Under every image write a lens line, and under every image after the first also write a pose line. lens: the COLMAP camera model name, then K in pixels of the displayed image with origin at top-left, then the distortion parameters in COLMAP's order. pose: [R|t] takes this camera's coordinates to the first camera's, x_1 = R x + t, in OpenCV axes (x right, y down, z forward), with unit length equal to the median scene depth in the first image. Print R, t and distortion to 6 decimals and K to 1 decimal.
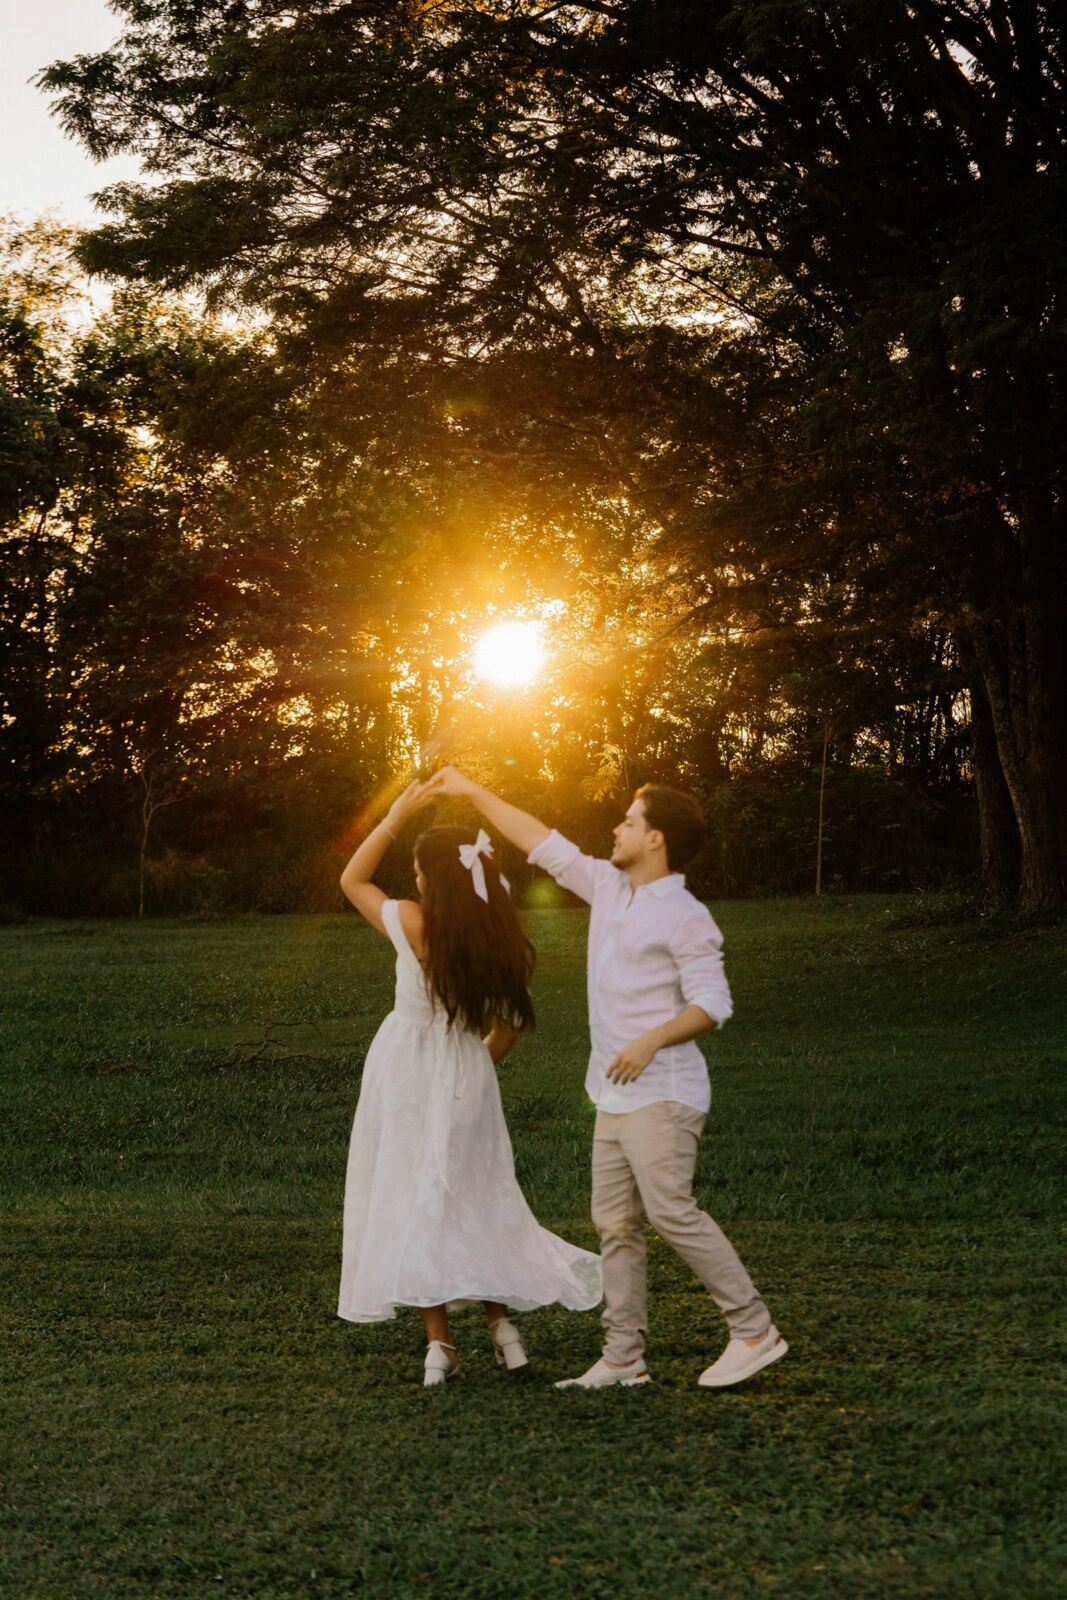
lens RADIAL K [[4627.6, 0, 526.2], [0, 4627.6, 800.2], [0, 0, 1]] dist [-0.217891, 0.000000]
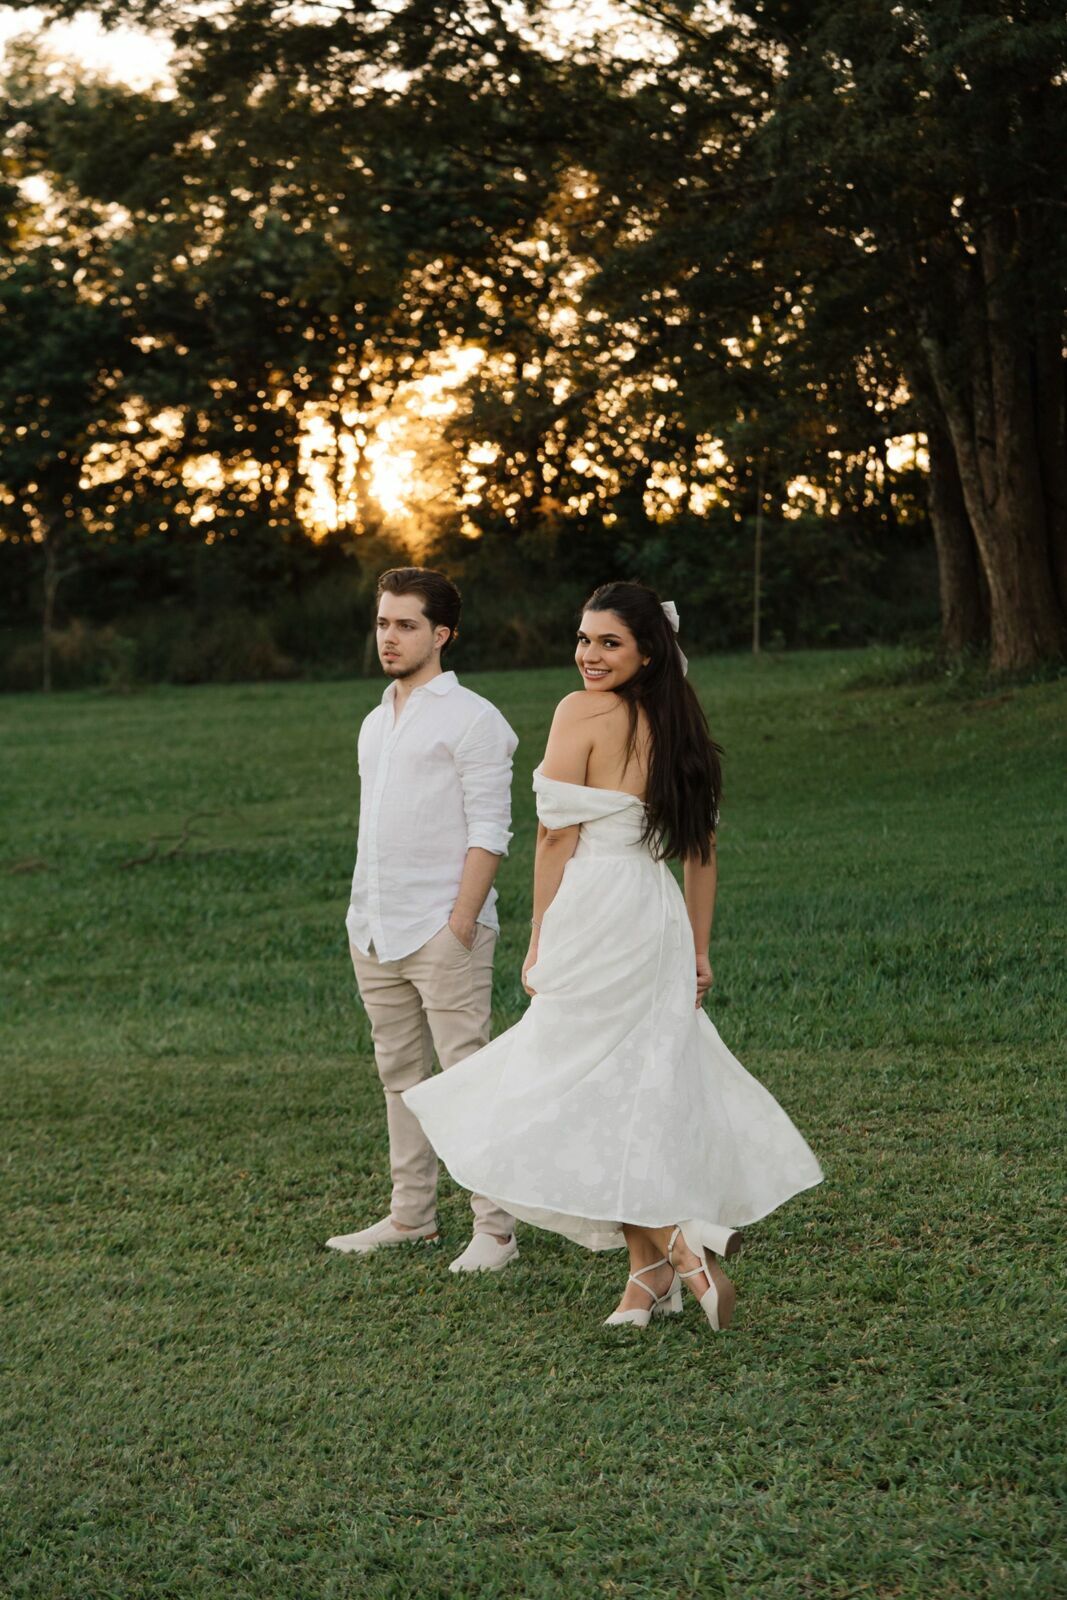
lens RADIAL K [[4627.6, 0, 542.8], [0, 4627.6, 798.3], [0, 0, 1]] dist [-0.217891, 0.000000]
pose [[0.999482, -0.022578, 0.022934, -0.009642], [0.021353, 0.998402, 0.052316, -0.001125], [-0.024079, -0.051800, 0.998367, 0.129106]]
